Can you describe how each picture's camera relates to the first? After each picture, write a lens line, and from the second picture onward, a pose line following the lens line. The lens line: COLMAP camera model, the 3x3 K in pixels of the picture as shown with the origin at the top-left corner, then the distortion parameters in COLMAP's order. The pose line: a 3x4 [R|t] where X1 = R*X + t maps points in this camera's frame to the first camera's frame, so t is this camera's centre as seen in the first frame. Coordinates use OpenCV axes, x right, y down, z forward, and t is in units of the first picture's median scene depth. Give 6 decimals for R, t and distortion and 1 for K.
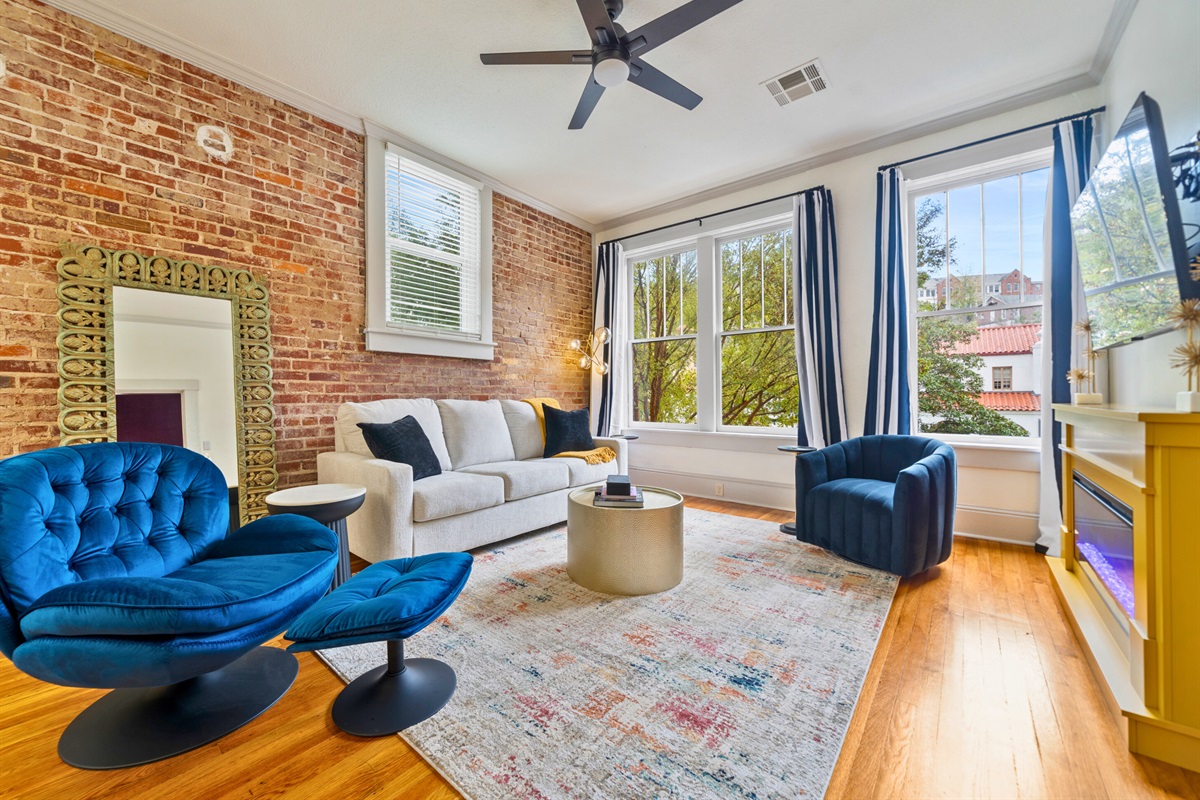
lens RADIAL K [[452.8, 0, 596.9], [0, 452.8, 394.9], [0, 0, 1]] dist [-0.007138, -0.000097]
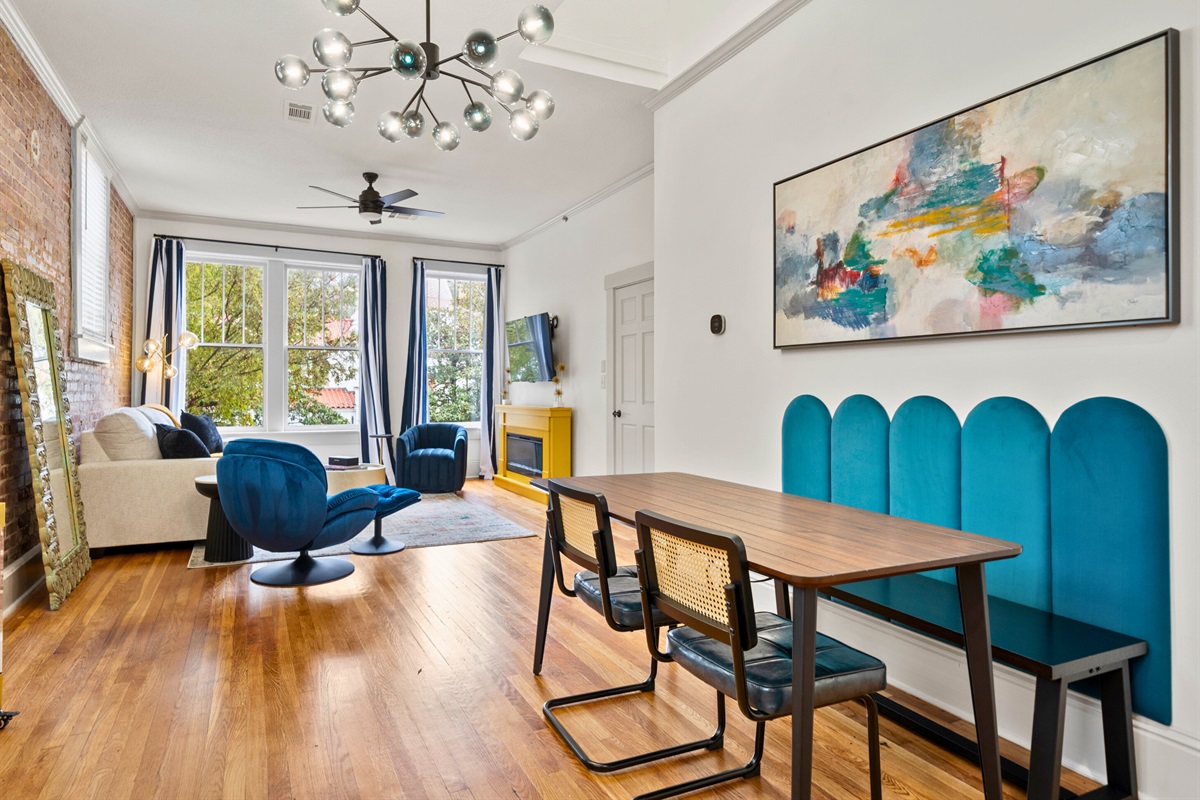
lens RADIAL K [[697.9, 0, 591.2], [0, 697.9, 390.7], [0, 0, 1]] dist [-0.014763, 0.001060]
pose [[0.390672, 0.002654, 0.920526, -1.739766], [-0.007250, 0.999974, 0.000194, -0.046522], [-0.920501, -0.006750, 0.390681, -0.678057]]
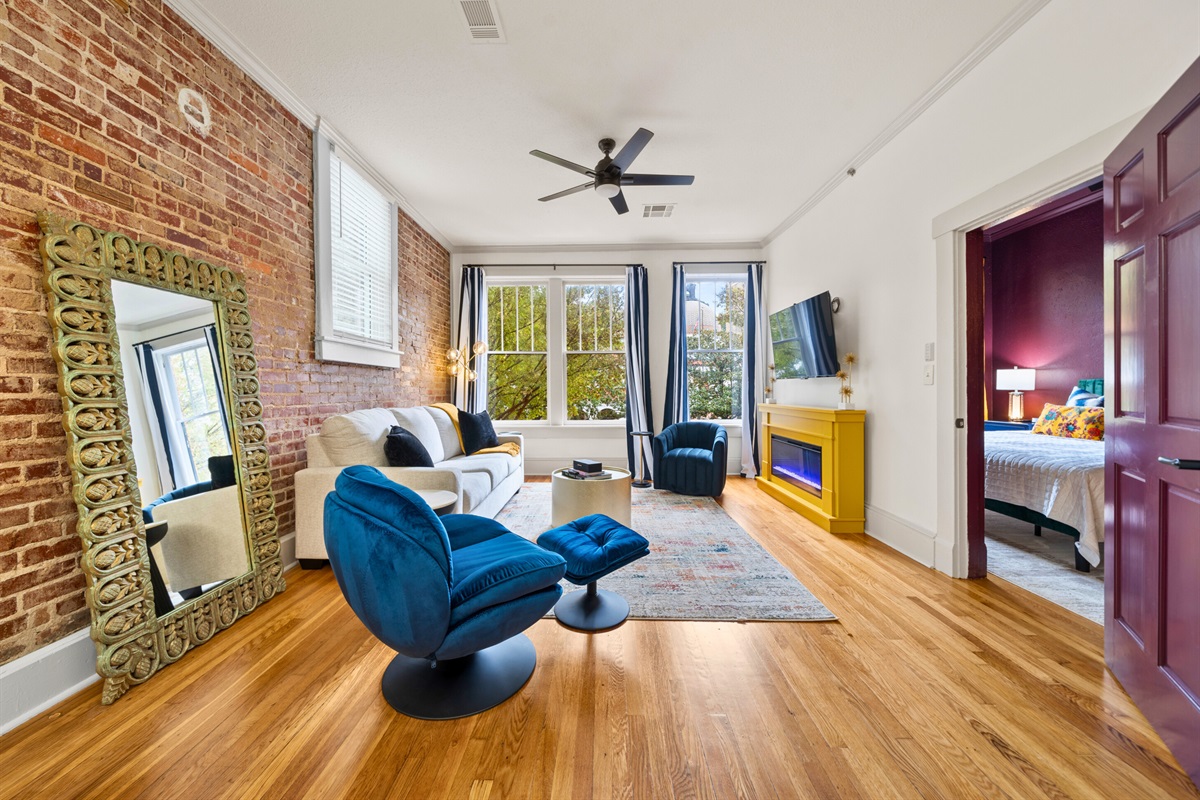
lens RADIAL K [[429.8, 0, 584.5], [0, 429.8, 392.1], [0, 0, 1]] dist [-0.009282, 0.000330]
pose [[0.789183, -0.005974, 0.614129, -0.766524], [0.001301, 0.999967, 0.008055, -0.044966], [-0.614156, -0.005558, 0.789165, -0.069746]]
